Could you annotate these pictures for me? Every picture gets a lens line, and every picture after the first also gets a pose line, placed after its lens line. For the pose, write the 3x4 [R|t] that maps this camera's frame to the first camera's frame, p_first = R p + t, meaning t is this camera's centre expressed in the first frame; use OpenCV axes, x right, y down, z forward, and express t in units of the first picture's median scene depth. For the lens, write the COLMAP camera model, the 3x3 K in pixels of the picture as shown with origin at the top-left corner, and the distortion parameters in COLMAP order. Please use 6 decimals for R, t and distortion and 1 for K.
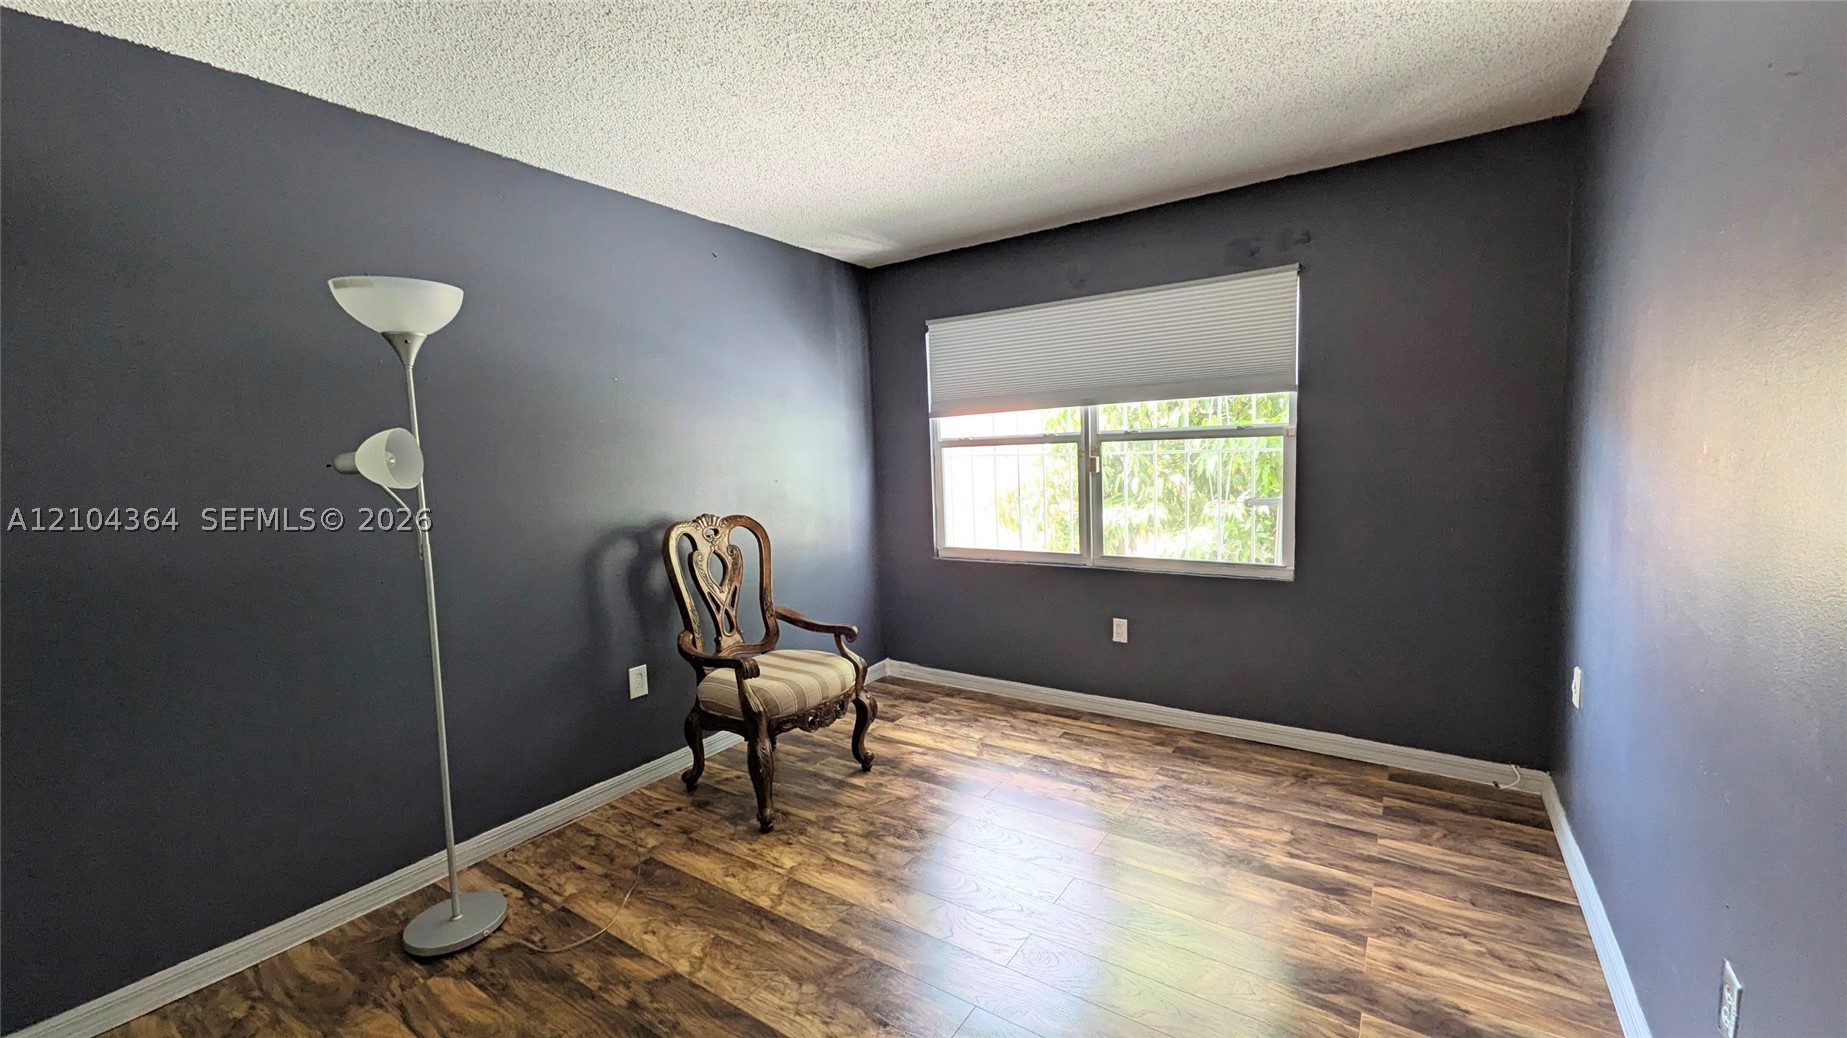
lens RADIAL K [[722.2, 0, 928.8], [0, 722.2, 520.9], [0, 0, 1]] dist [0.007895, -0.000998]
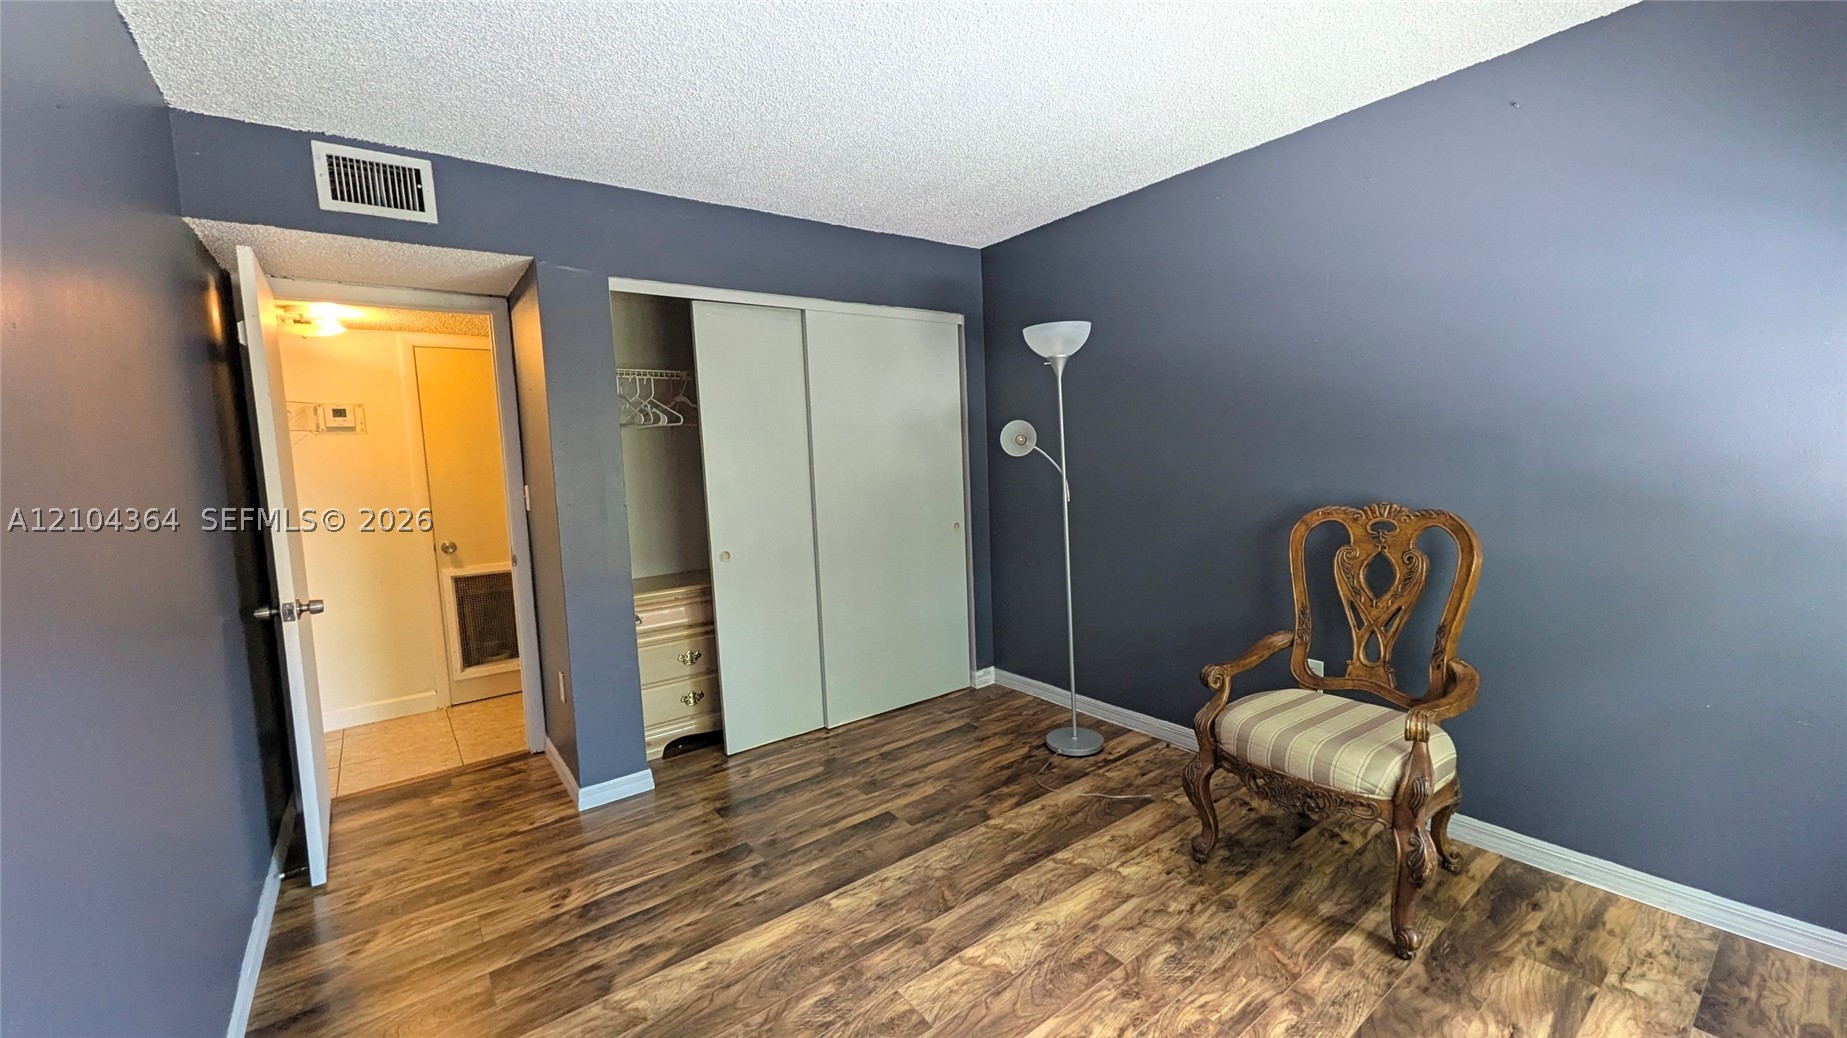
lens RADIAL K [[722.2, 0, 938.8], [0, 722.2, 514.5], [0, 0, 1]] dist [0.007895, -0.000998]
pose [[-0.313611, 0.129693, -0.940653, 0.793438], [-0.038294, 0.988095, 0.149001, -0.131894], [0.948779, 0.082750, -0.304911, 1.130453]]
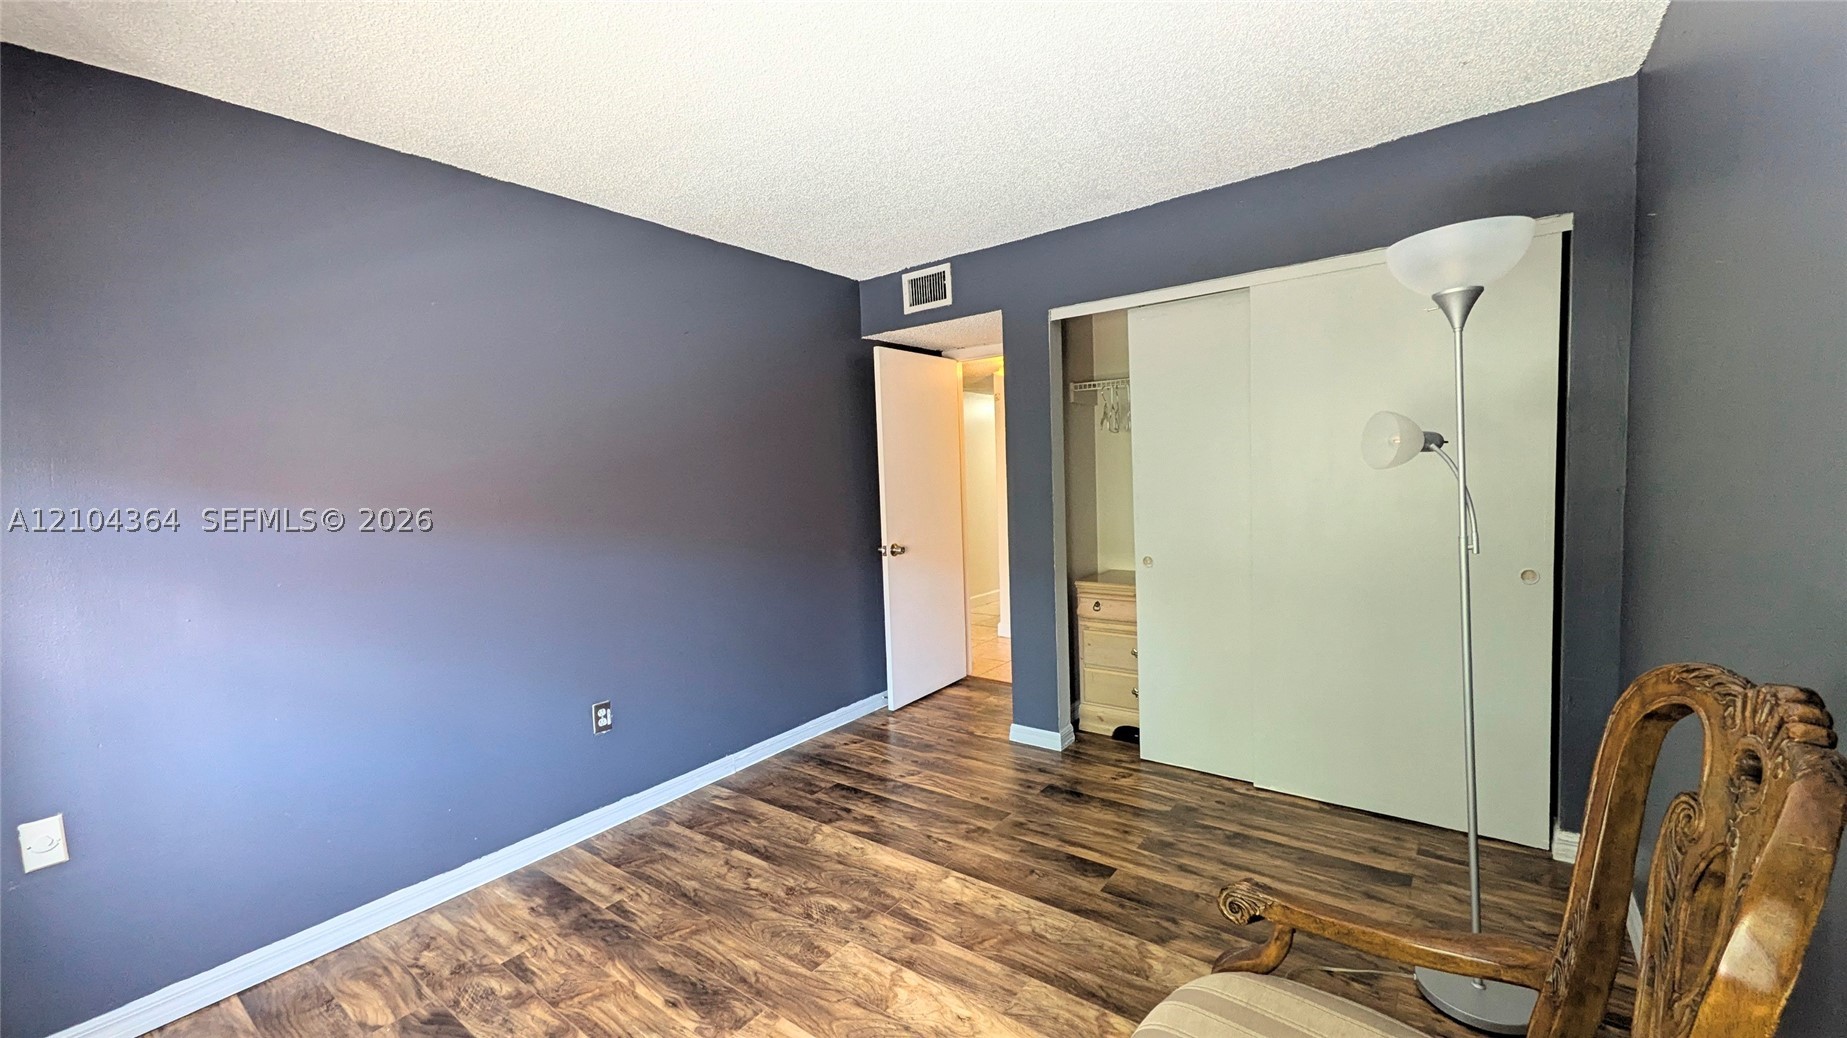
lens RADIAL K [[722.2, 0, 928.3], [0, 722.2, 518.7], [0, 0, 1]] dist [0.007895, -0.000998]
pose [[-0.996089, 0.070830, 0.052813, -0.101412], [0.078237, 0.984847, 0.154775, -0.158531], [-0.041050, 0.158301, -0.986537, 1.732707]]
